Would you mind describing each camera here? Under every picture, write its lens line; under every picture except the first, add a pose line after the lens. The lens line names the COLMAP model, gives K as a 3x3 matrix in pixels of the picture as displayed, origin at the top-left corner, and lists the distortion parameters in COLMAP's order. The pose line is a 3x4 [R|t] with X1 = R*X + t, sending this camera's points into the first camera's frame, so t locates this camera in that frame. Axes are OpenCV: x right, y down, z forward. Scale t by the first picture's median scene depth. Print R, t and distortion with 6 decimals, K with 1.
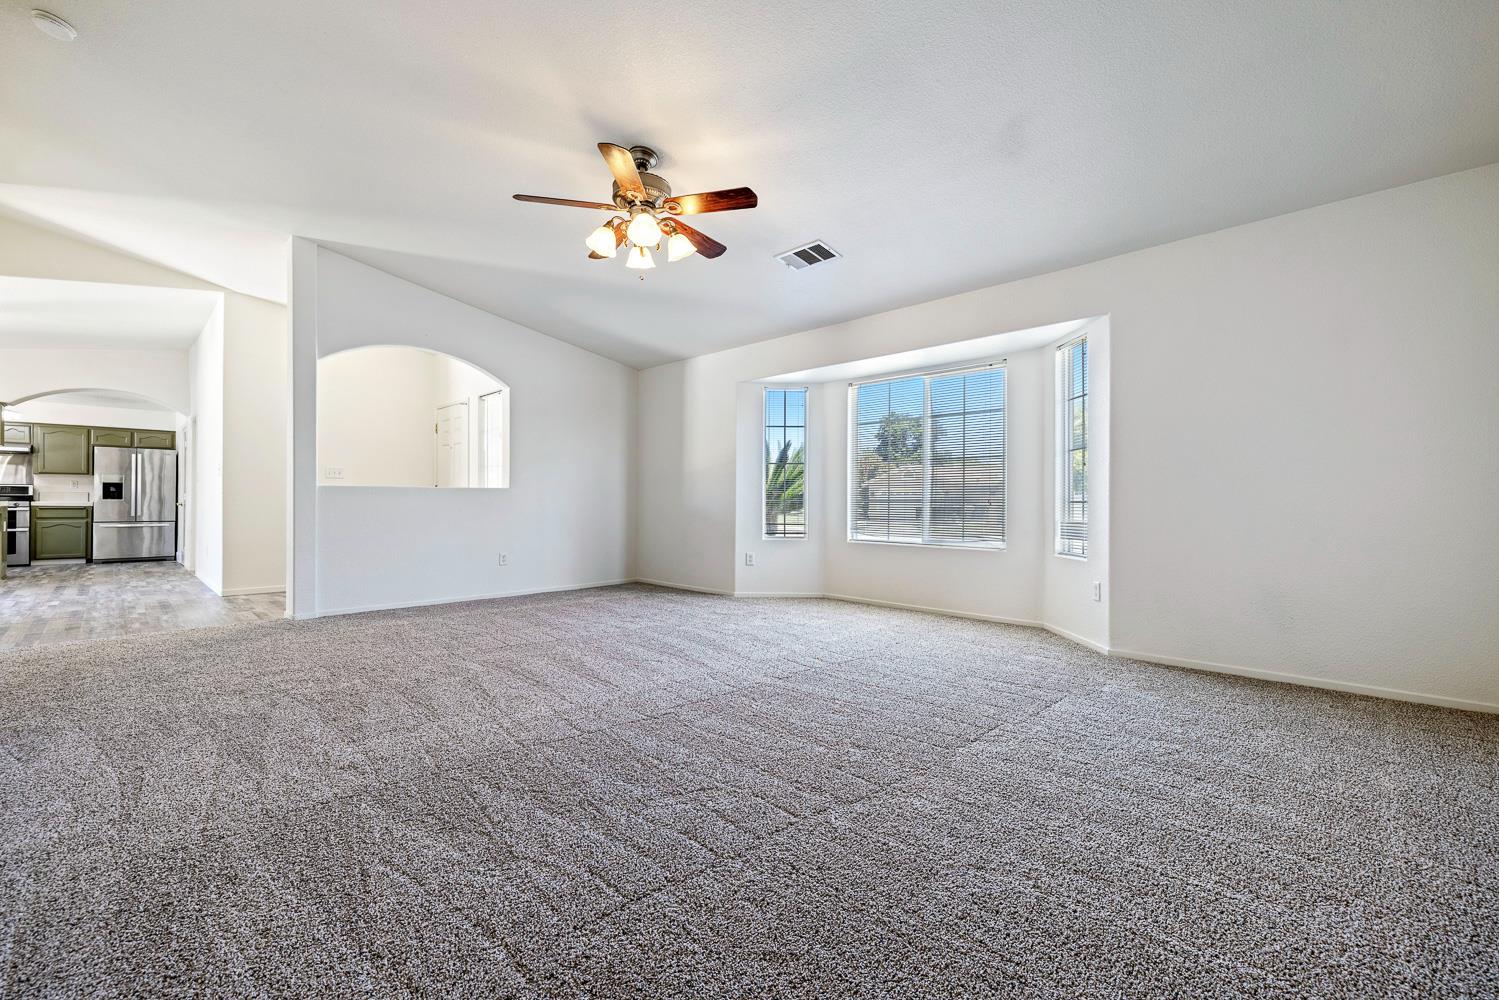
lens RADIAL K [[625.1, 0, 754.7], [0, 625.1, 495.1], [0, 0, 1]] dist [0.001661, 0.000174]
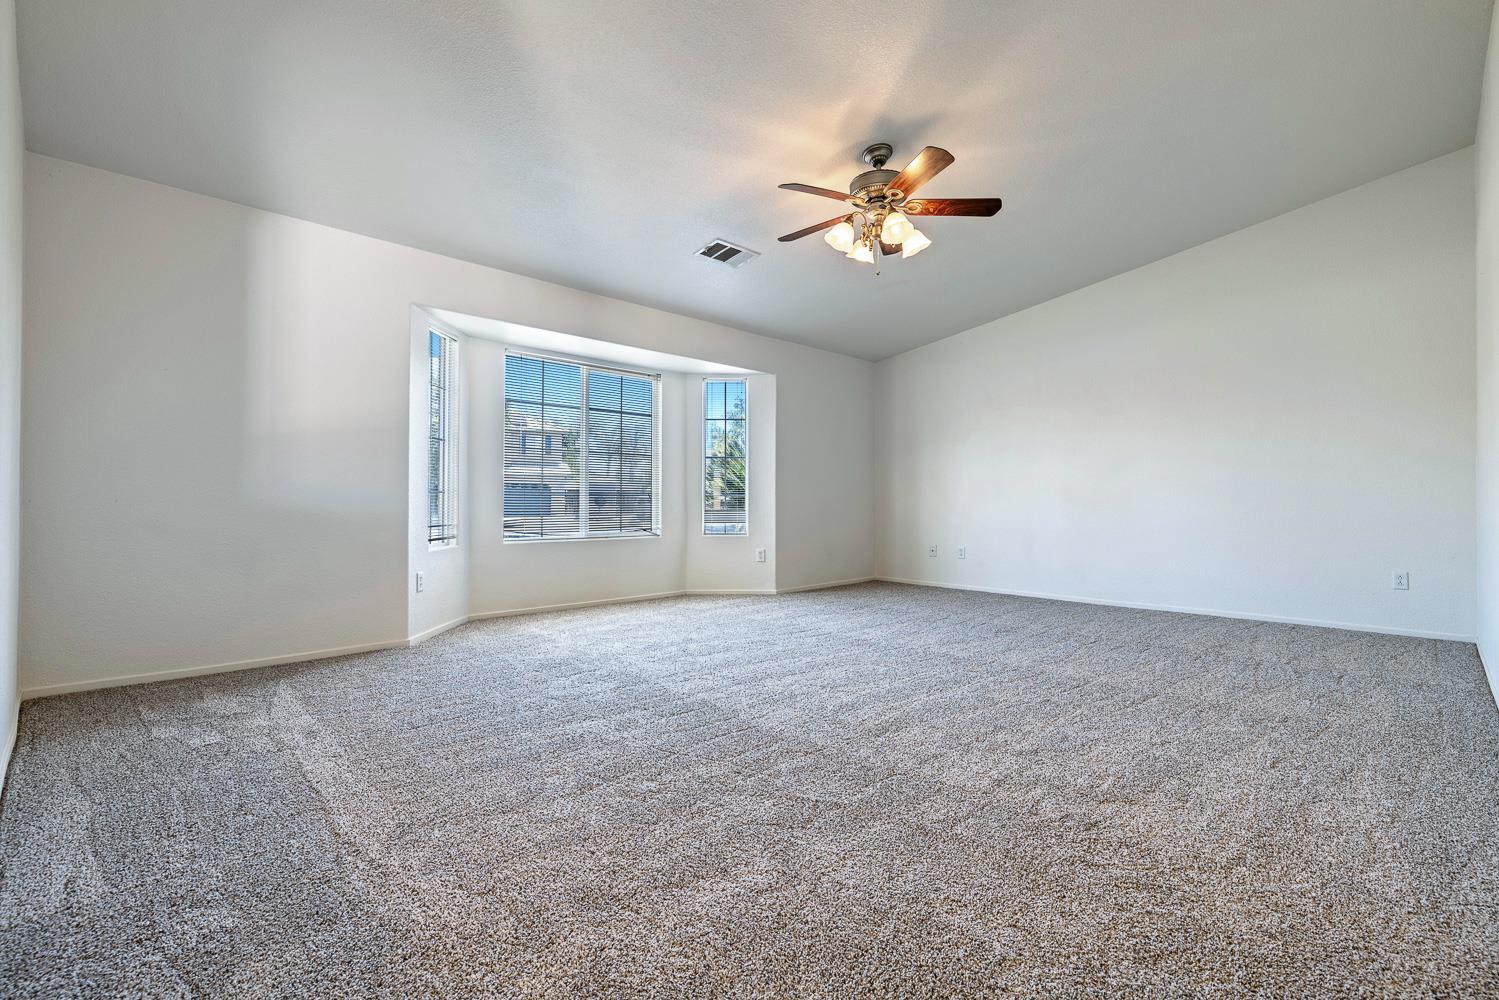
lens RADIAL K [[657.6, 0, 747.8], [0, 657.6, 494.5], [0, 0, 1]] dist [-0.001677, 0.000044]
pose [[0.021334, 0.000754, 0.999772, -0.796269], [-0.018135, 0.999835, -0.000367, 0.005343], [-0.999608, -0.018123, 0.021345, 0.765368]]
